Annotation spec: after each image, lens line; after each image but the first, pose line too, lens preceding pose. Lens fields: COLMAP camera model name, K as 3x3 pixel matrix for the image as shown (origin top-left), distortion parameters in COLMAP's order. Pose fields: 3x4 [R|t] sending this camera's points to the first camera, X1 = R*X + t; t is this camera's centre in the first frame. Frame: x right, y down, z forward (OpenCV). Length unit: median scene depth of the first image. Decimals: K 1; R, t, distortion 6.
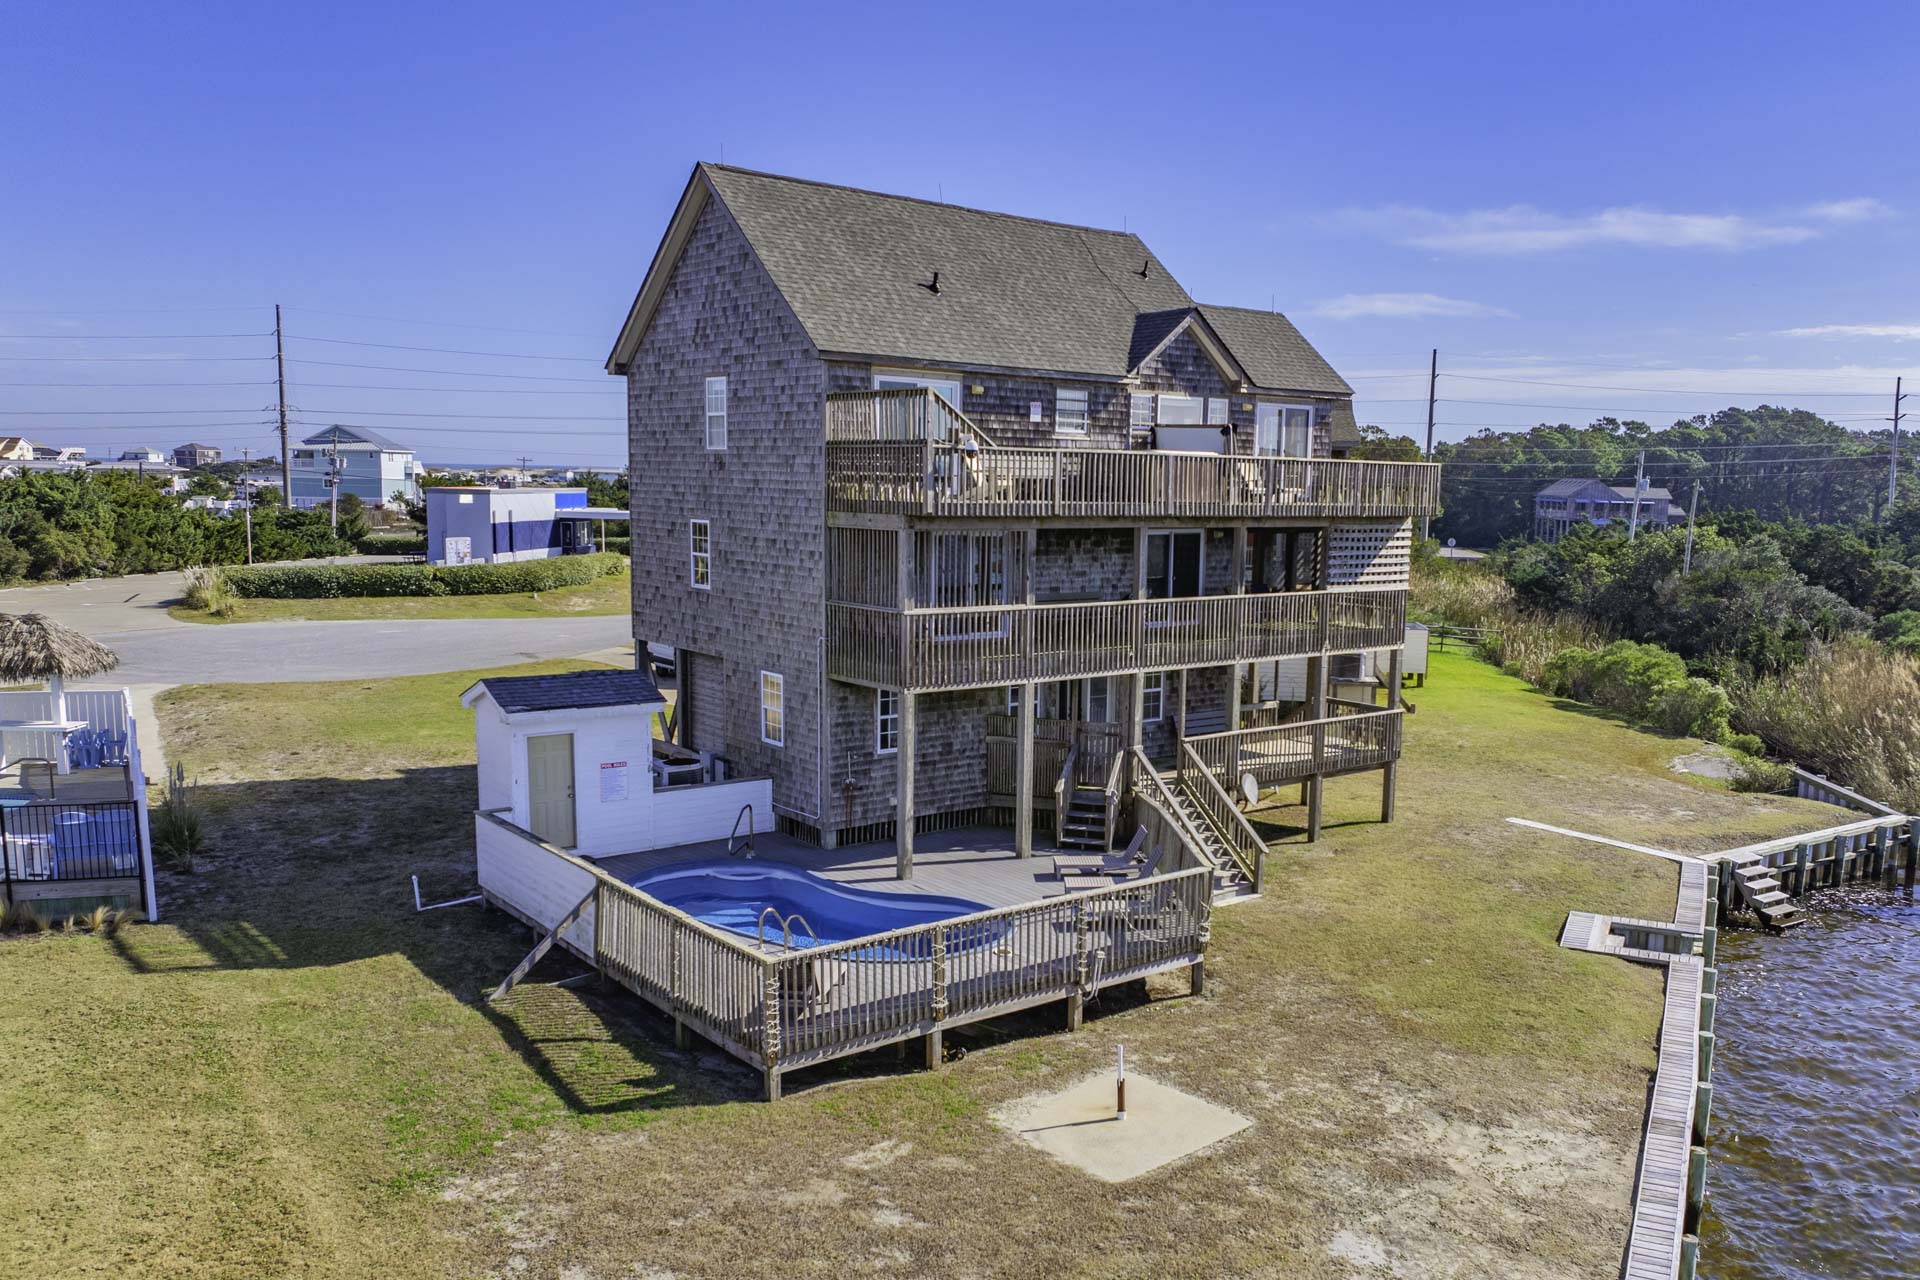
lens RADIAL K [[1512.3, 0, 1084.1], [0, 1512.3, 701.1], [0, 0, 1]] dist [-0.035267, -0.001496]
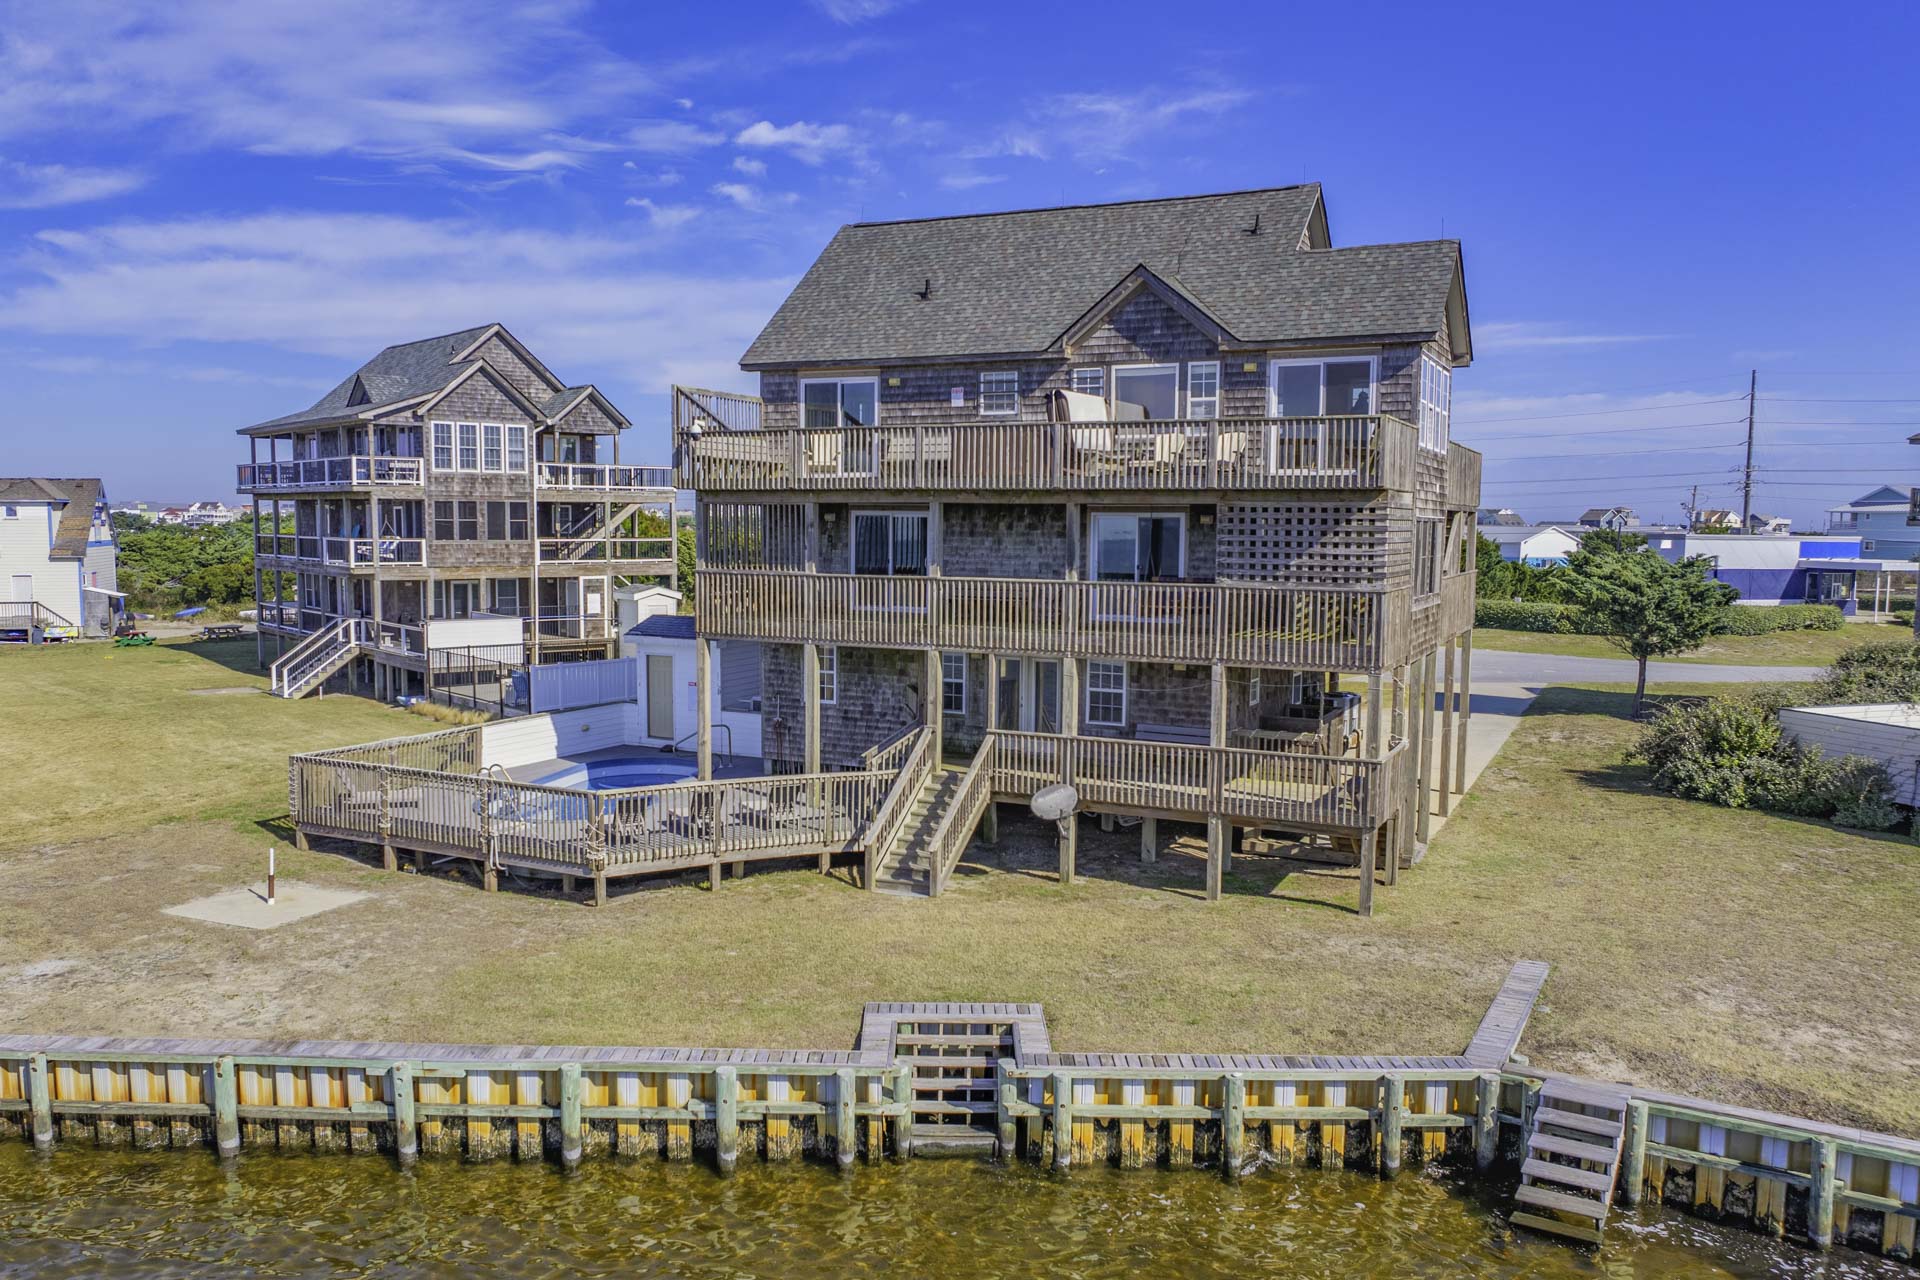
lens RADIAL K [[1454.2, 0, 945.9], [0, 1454.2, 649.1], [0, 0, 1]] dist [-0.041400, -0.011535]
pose [[0.385104, 0.061773, -0.920804, 0.876876], [-0.137018, 0.990526, 0.009146, -0.028448], [0.912645, 0.122644, 0.389919, 0.619213]]
